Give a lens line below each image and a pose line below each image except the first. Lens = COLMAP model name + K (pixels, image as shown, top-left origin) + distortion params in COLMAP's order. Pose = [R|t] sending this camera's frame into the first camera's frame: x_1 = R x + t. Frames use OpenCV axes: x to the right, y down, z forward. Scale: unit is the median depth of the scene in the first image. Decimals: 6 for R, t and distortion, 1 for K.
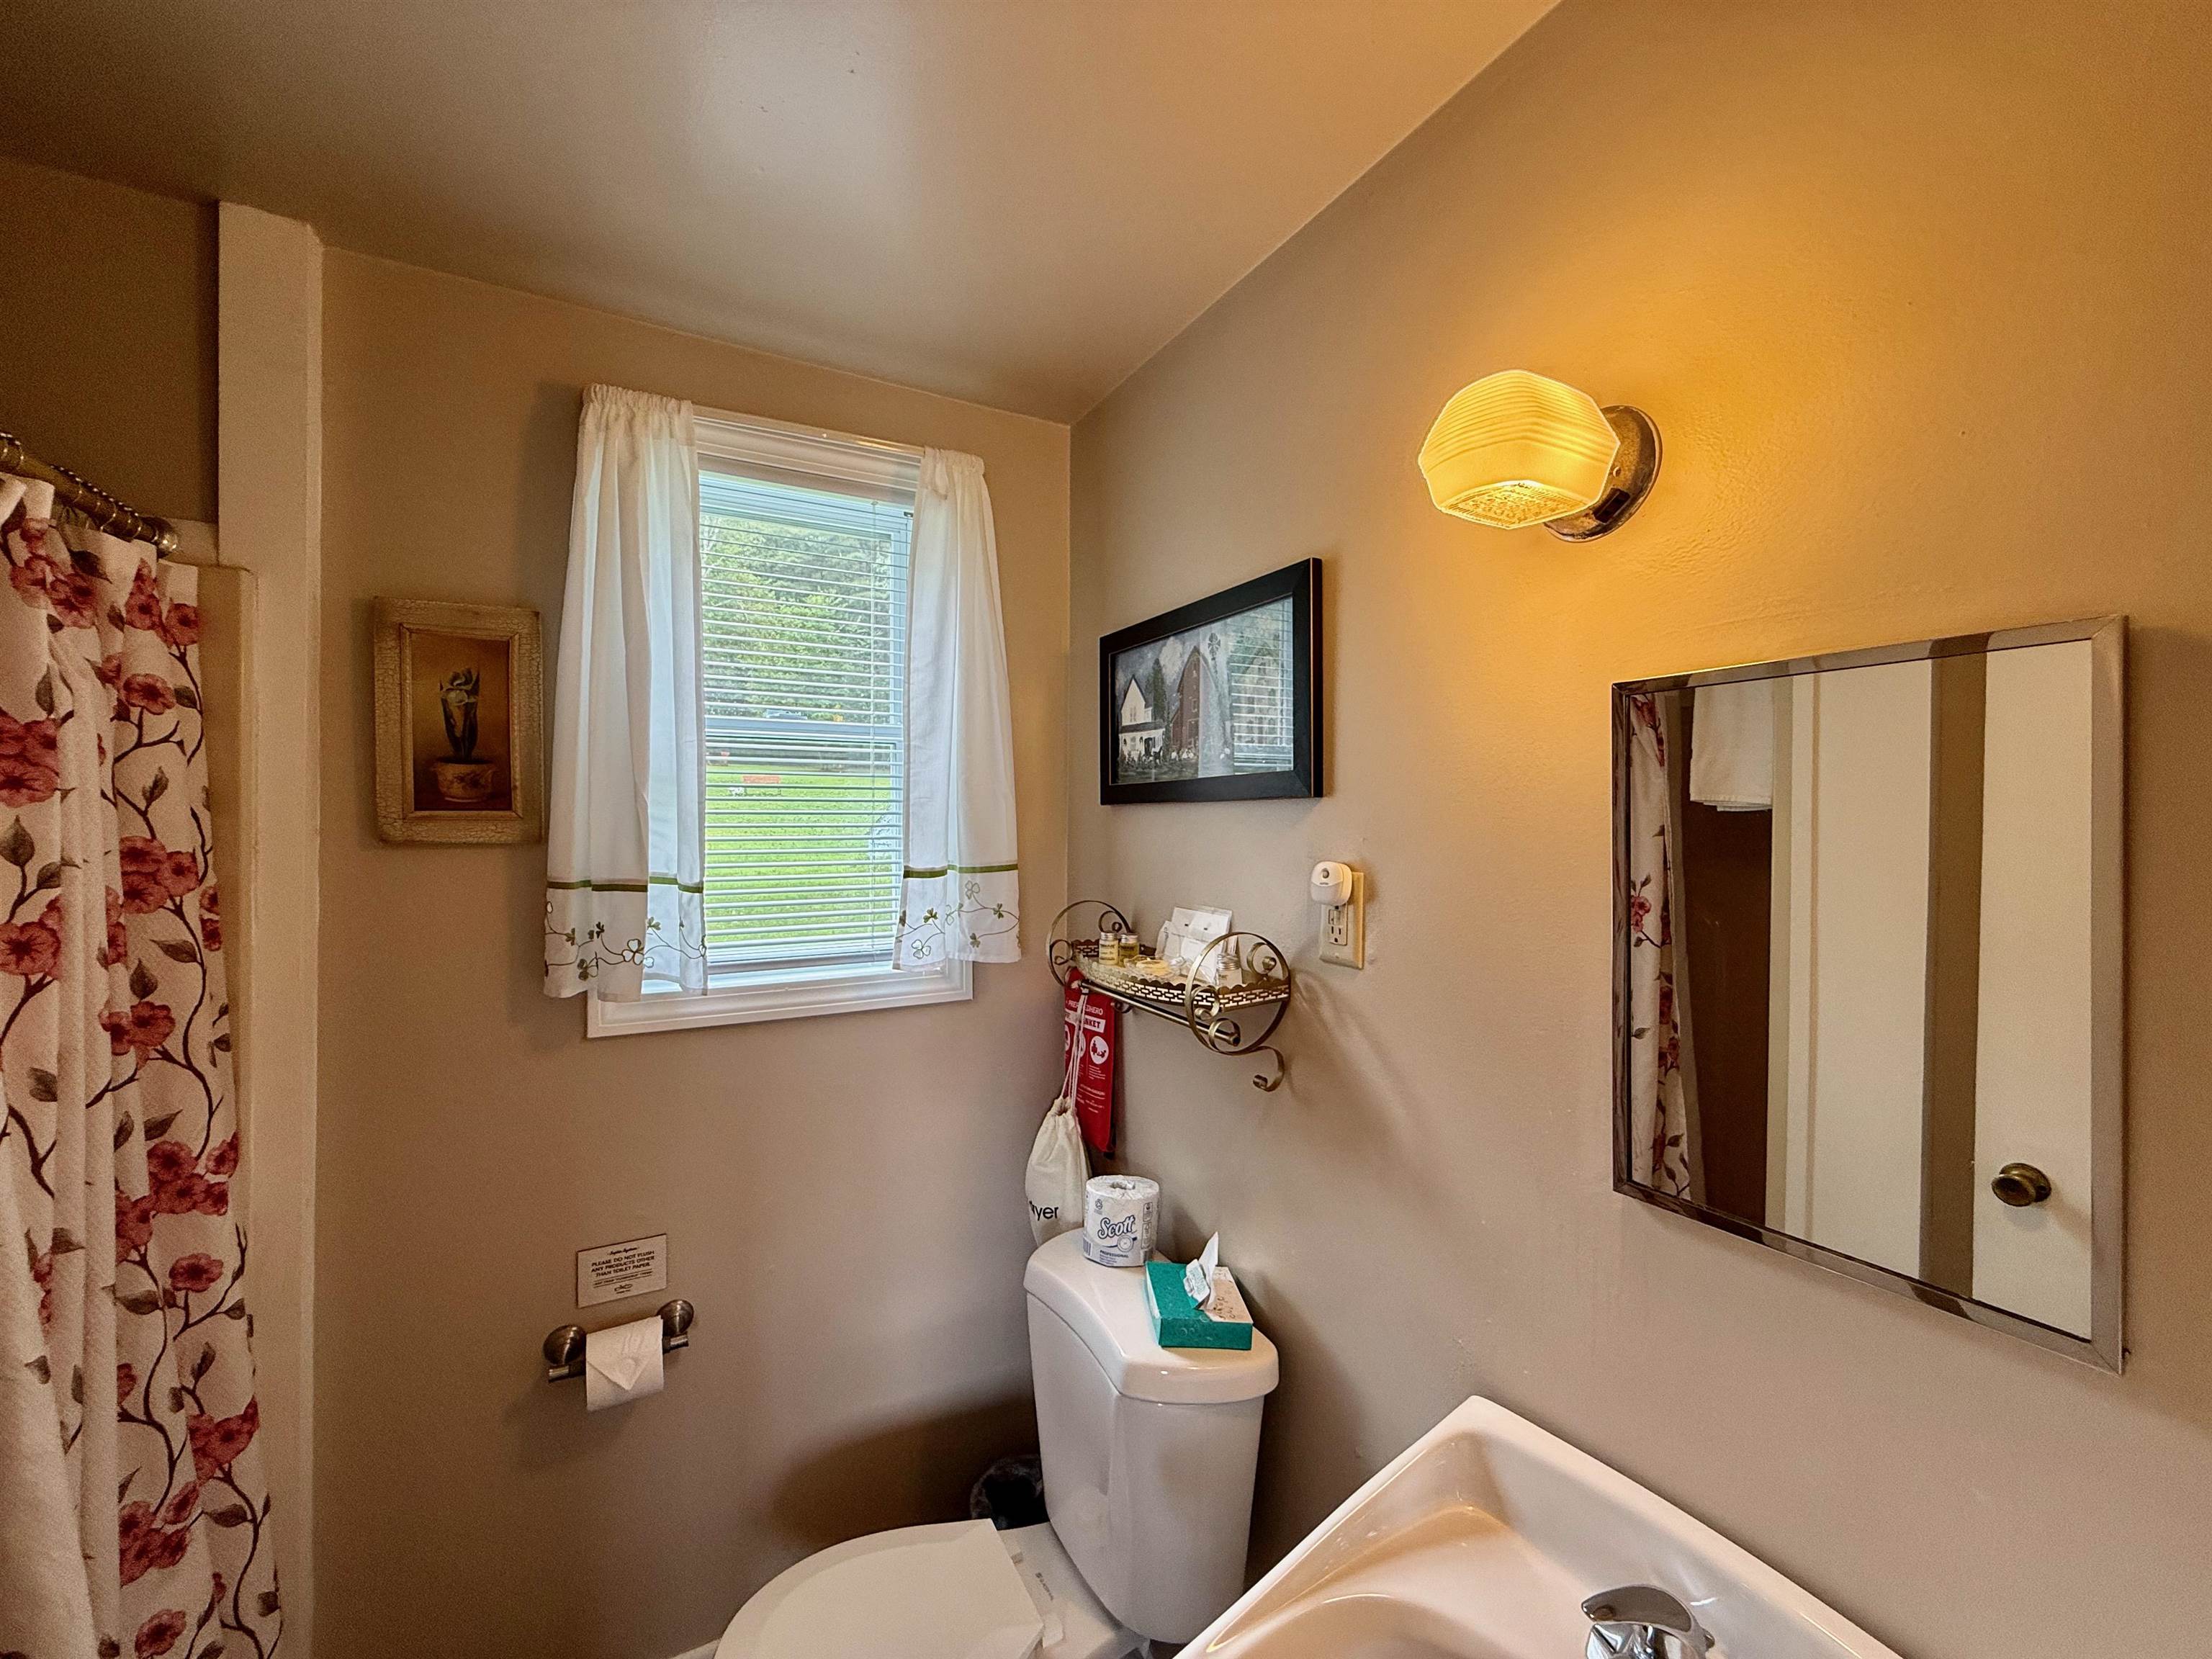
lens RADIAL K [[883.2, 0, 1094.6], [0, 883.2, 830.7], [0, 0, 1]] dist [0.000051, -0.000196]
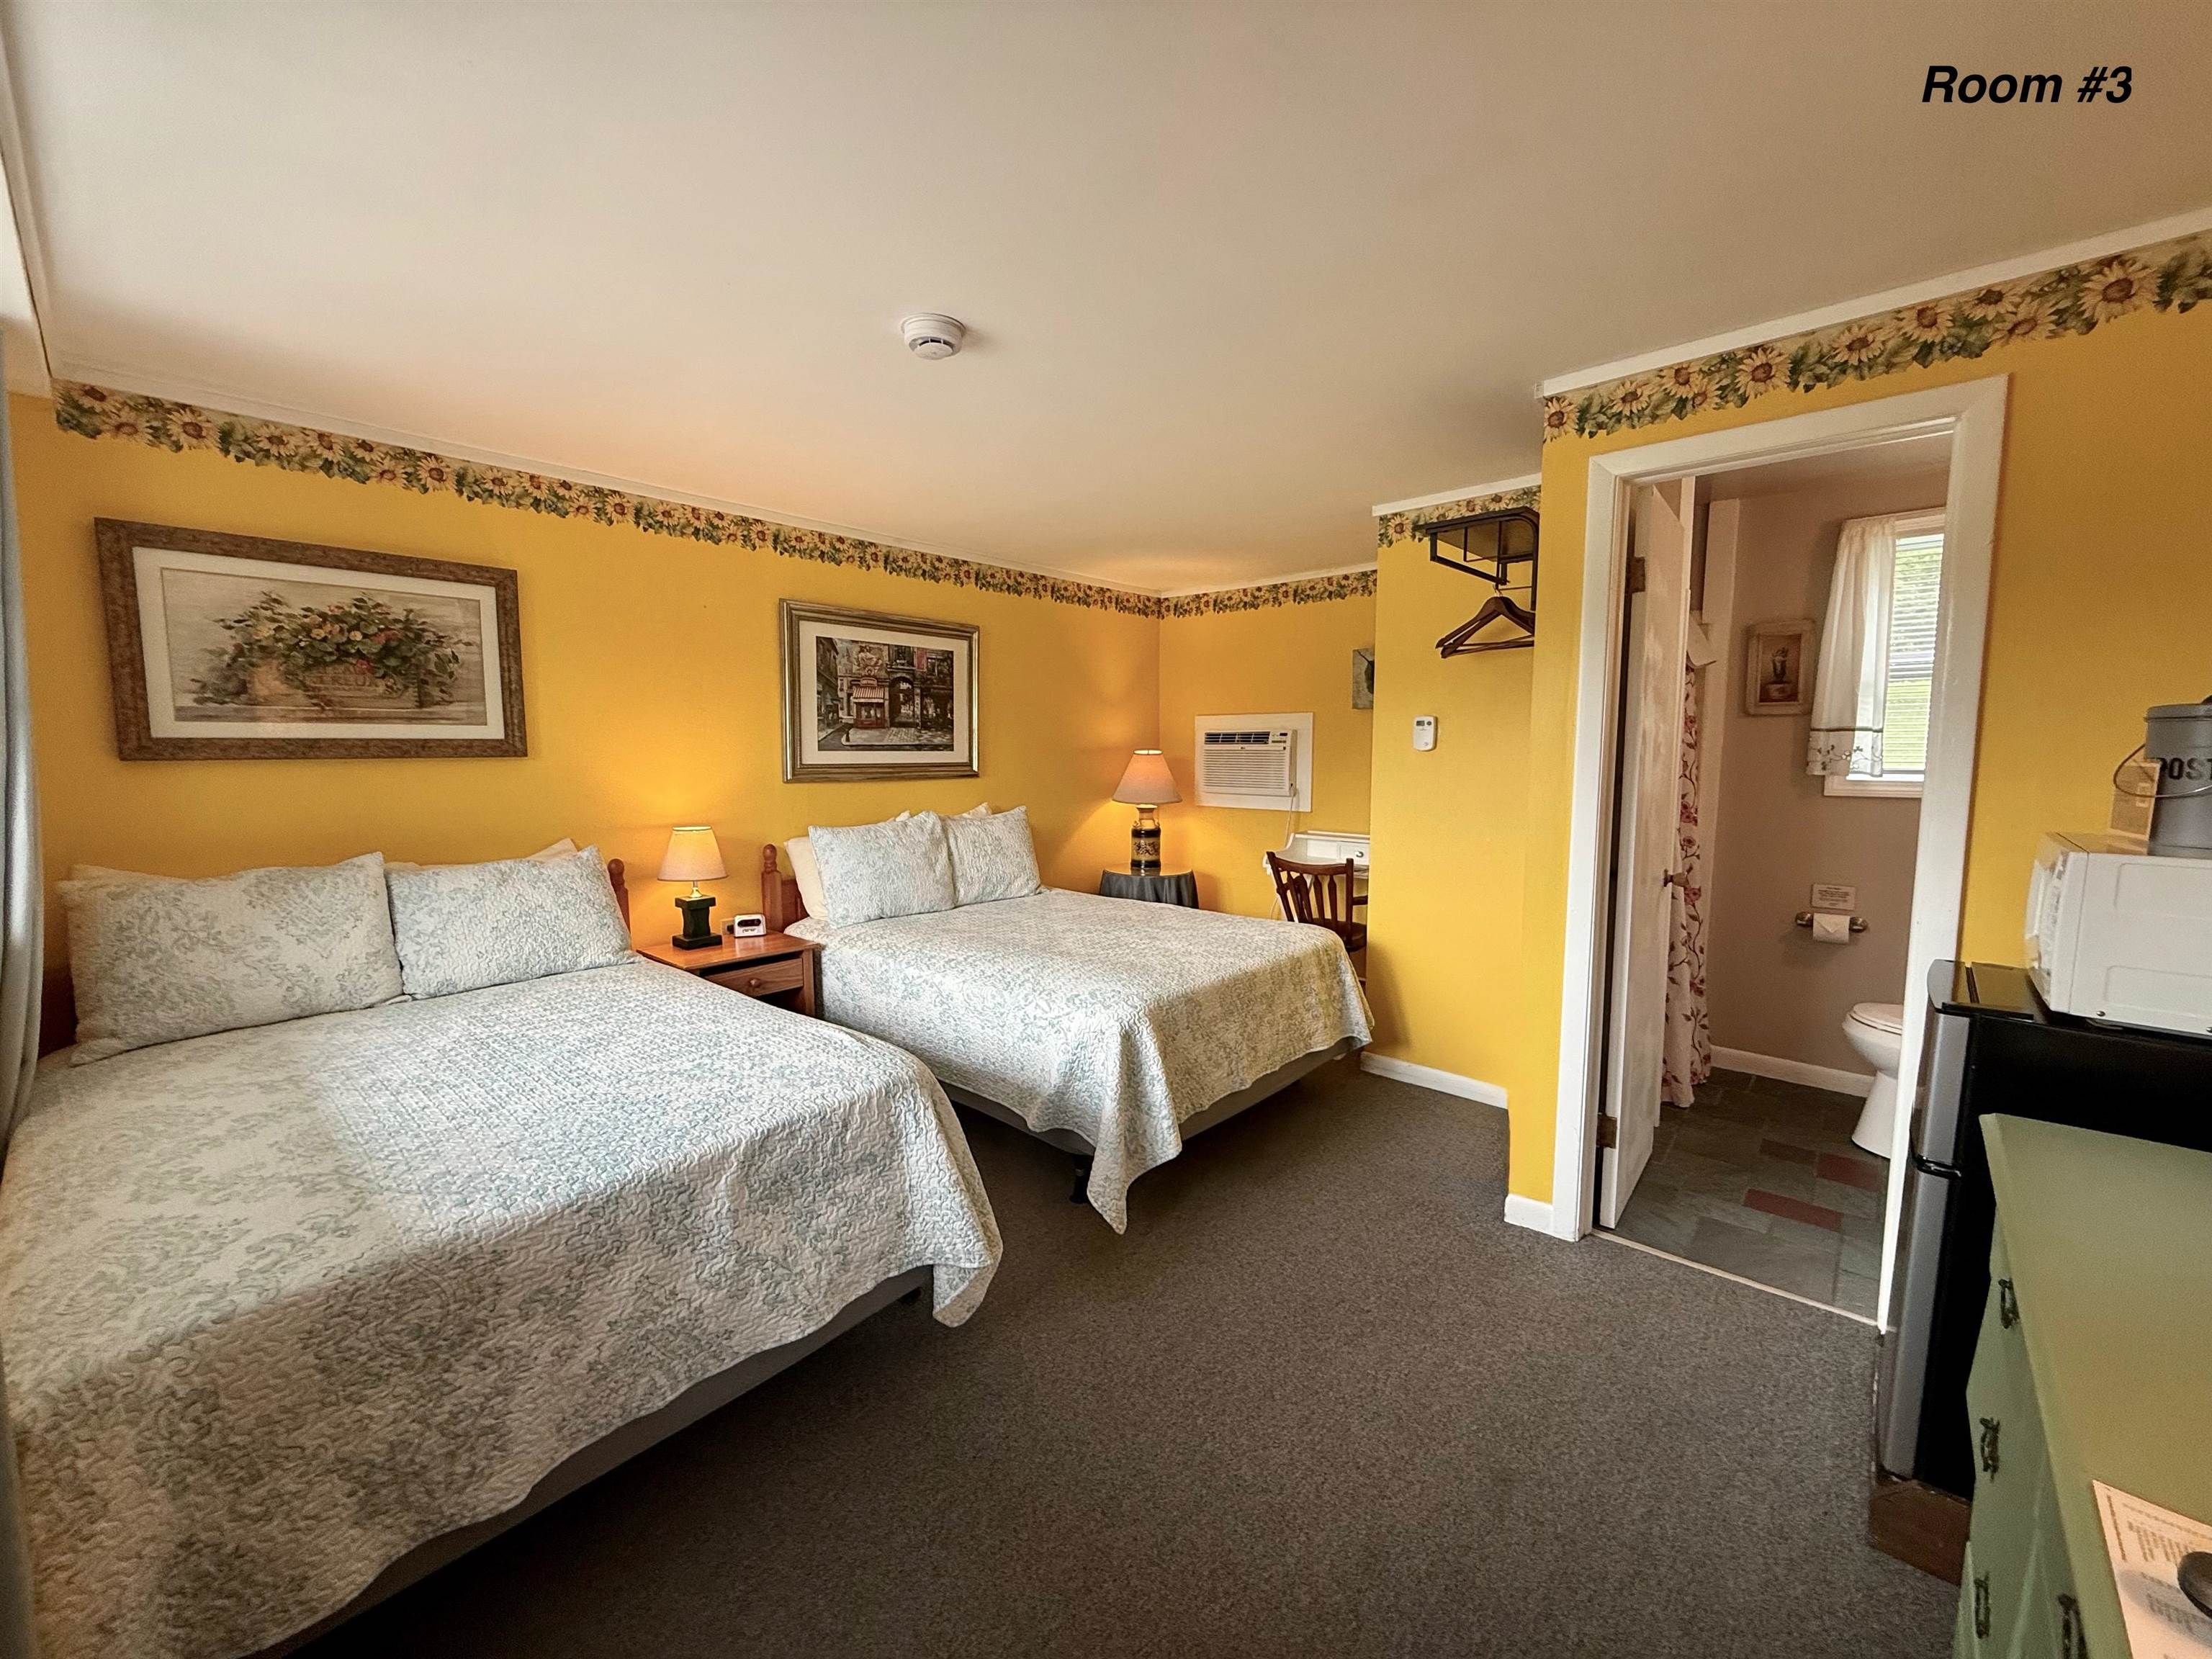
lens RADIAL K [[882.8, 0, 1100.9], [0, 882.8, 829.6], [0, 0, 1]] dist [-0.001428, -0.000240]
pose [[0.341420, 0.084426, -0.936111, 1.068432], [-0.002443, 0.996034, 0.088939, 0.124473], [0.939908, -0.028079, 0.340272, -1.767721]]
